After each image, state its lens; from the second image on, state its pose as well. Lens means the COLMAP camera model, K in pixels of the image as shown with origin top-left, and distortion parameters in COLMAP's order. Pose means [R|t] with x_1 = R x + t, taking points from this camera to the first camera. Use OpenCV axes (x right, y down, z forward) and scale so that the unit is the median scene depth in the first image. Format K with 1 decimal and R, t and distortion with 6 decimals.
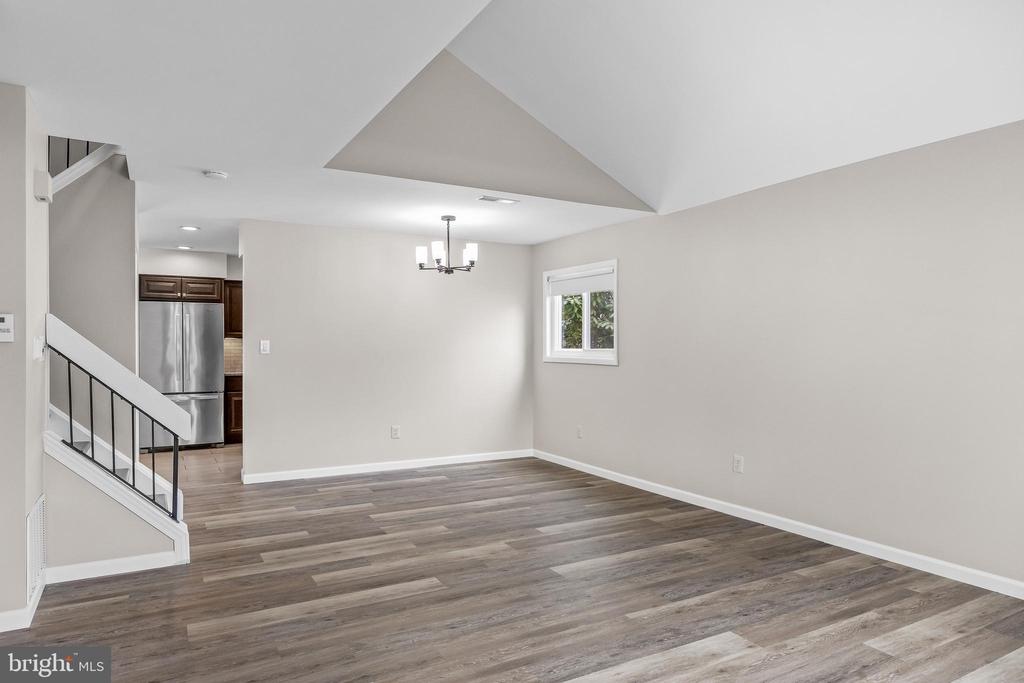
lens RADIAL K [[640.3, 0, 510.0], [0, 640.3, 344.3], [0, 0, 1]] dist [-0.001430, -0.000312]
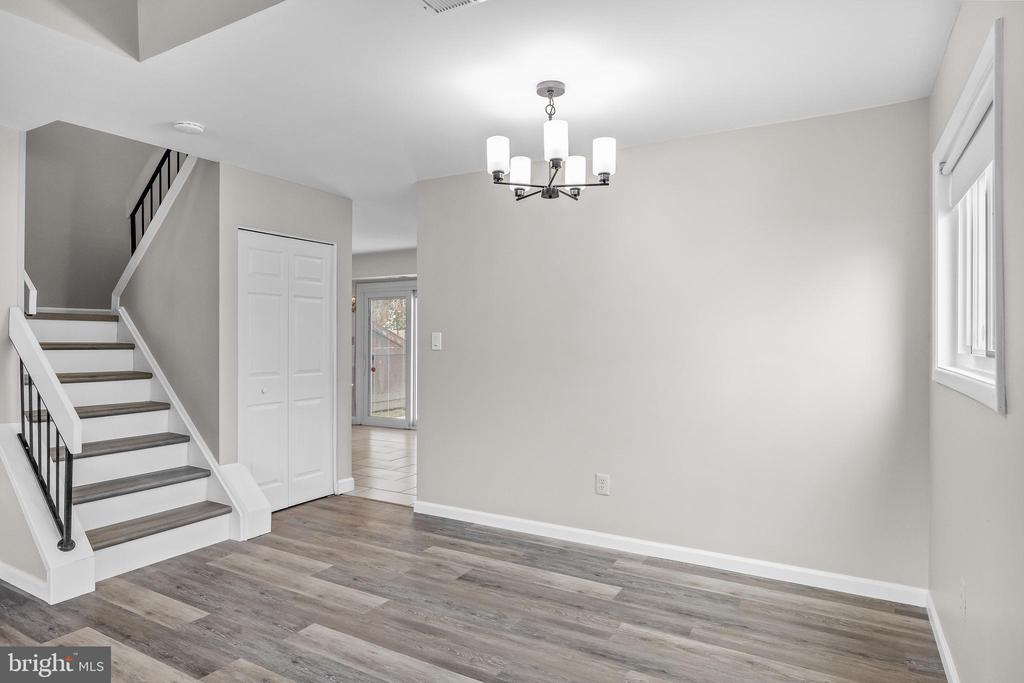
lens RADIAL K [[592.5, 0, 509.9], [0, 592.5, 342.6], [0, 0, 1]] dist [0.004132, 0.000674]
pose [[0.492074, 0.002693, -0.870549, 0.351290], [0.002995, 0.999984, 0.004786, 0.003230], [0.870548, -0.004962, 0.492058, 0.893230]]
